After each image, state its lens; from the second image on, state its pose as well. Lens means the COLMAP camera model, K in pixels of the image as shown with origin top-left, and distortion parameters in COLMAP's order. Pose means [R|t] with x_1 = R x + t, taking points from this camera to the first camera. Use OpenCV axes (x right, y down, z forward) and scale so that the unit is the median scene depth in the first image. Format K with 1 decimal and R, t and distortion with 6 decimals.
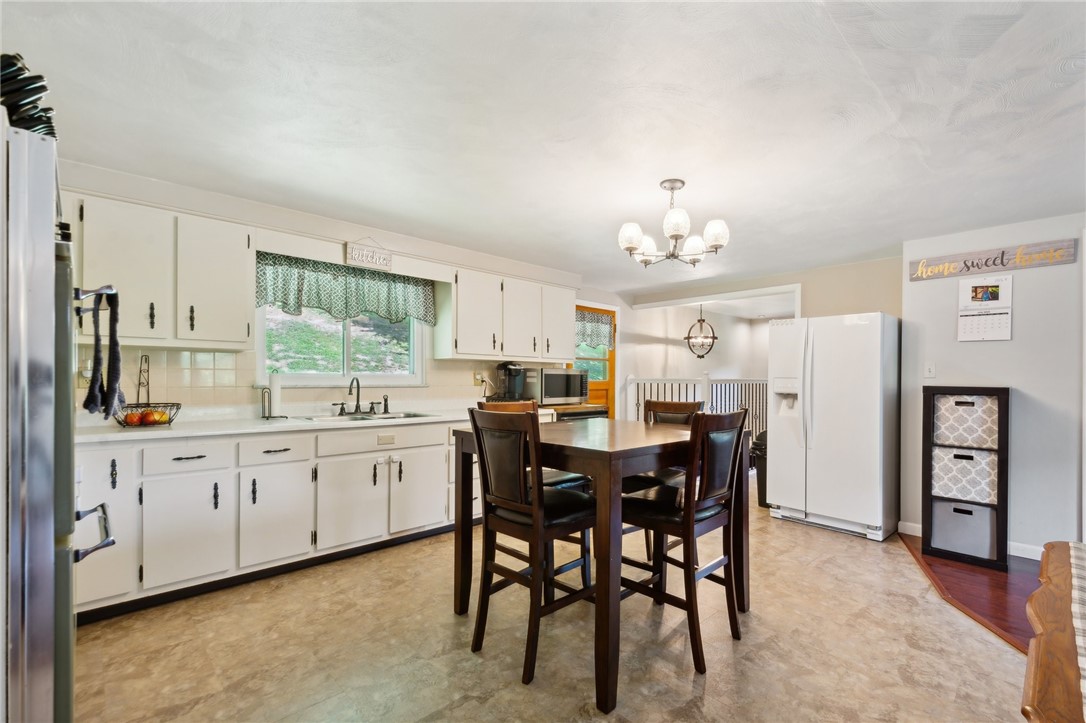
lens RADIAL K [[480.8, 0, 592.0], [0, 480.8, 381.4], [0, 0, 1]] dist [0.012605, -0.000152]
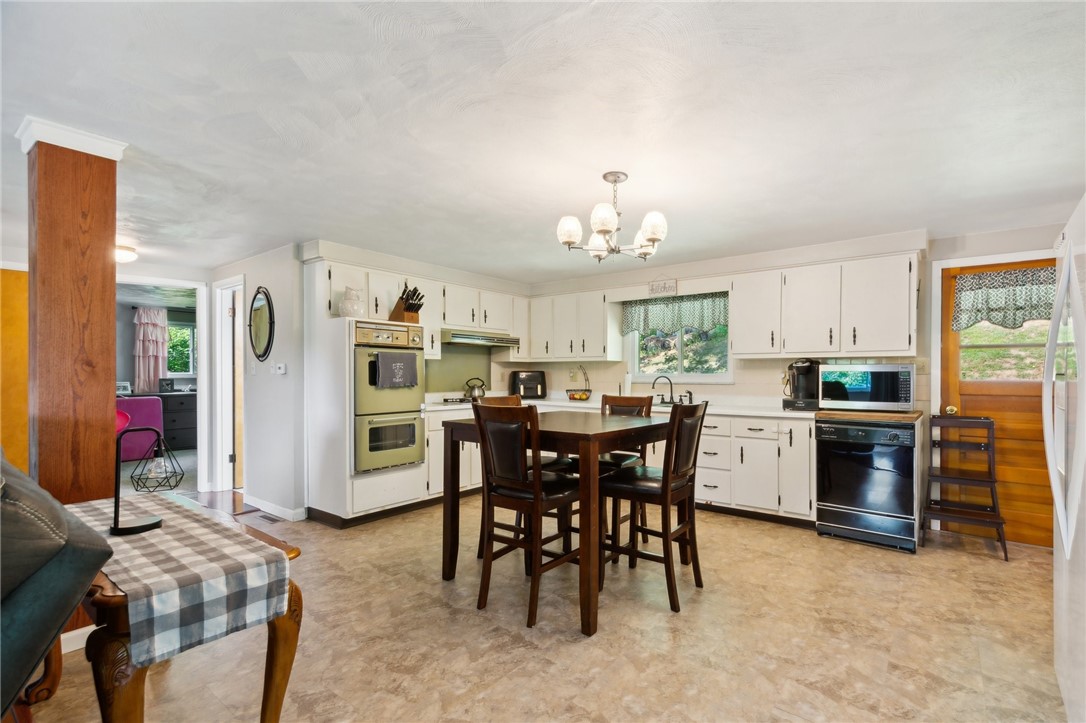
lens RADIAL K [[488.6, 0, 599.7], [0, 488.6, 371.2], [0, 0, 1]] dist [0.000374, -0.000298]
pose [[0.154162, -0.014642, -0.987937, 0.891526], [-0.007784, 0.999841, -0.016033, 0.001284], [0.988015, 0.010161, 0.154024, 0.642163]]
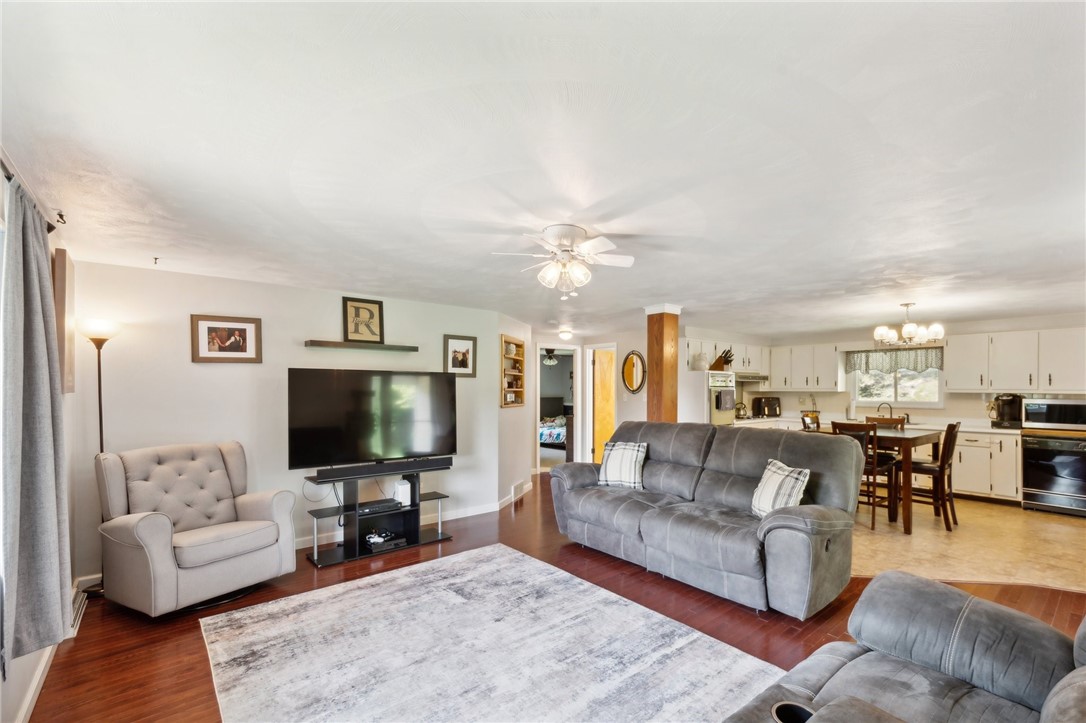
lens RADIAL K [[480.8, 0, 592.0], [0, 480.8, 381.4], [0, 0, 1]] dist [0.012605, -0.000152]
pose [[-0.075983, -0.023308, -0.996837, 1.667598], [-0.010132, 0.999693, -0.022603, -0.042977], [0.997058, 0.008383, -0.076196, -0.057537]]
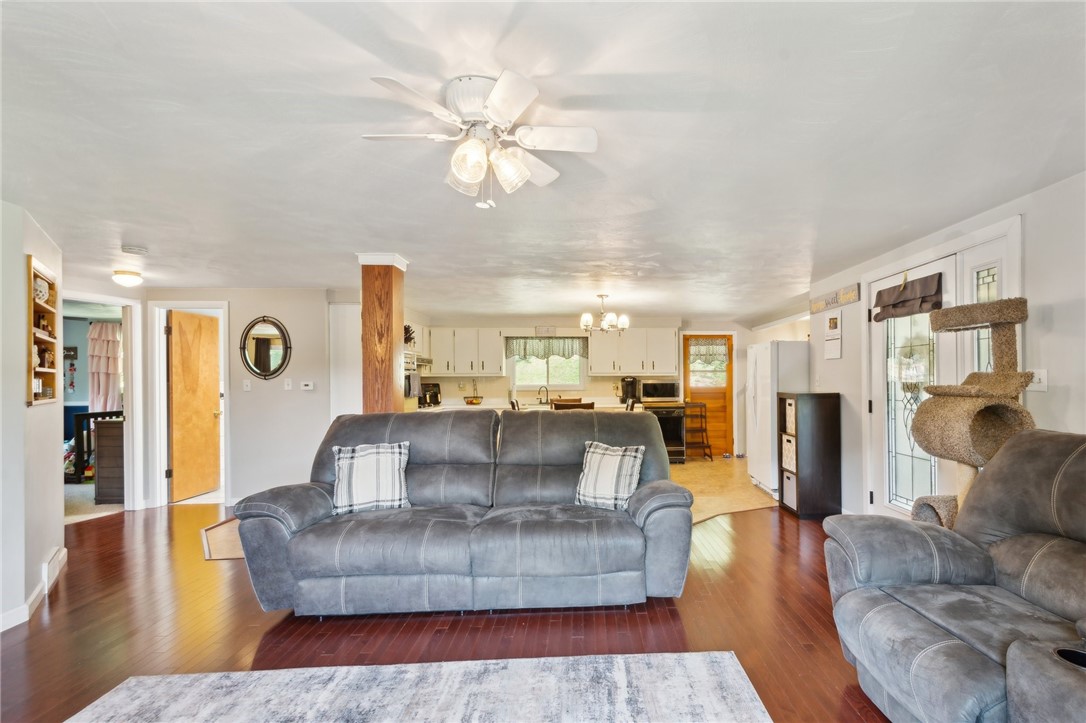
lens RADIAL K [[496.5, 0, 609.5], [0, 496.5, 377.5], [0, 0, 1]] dist [0.010876, -0.000551]
pose [[0.729823, -0.013912, -0.683494, 1.309204], [0.006299, 0.999887, -0.013625, -0.016537], [0.683607, 0.005639, 0.729829, -0.441111]]
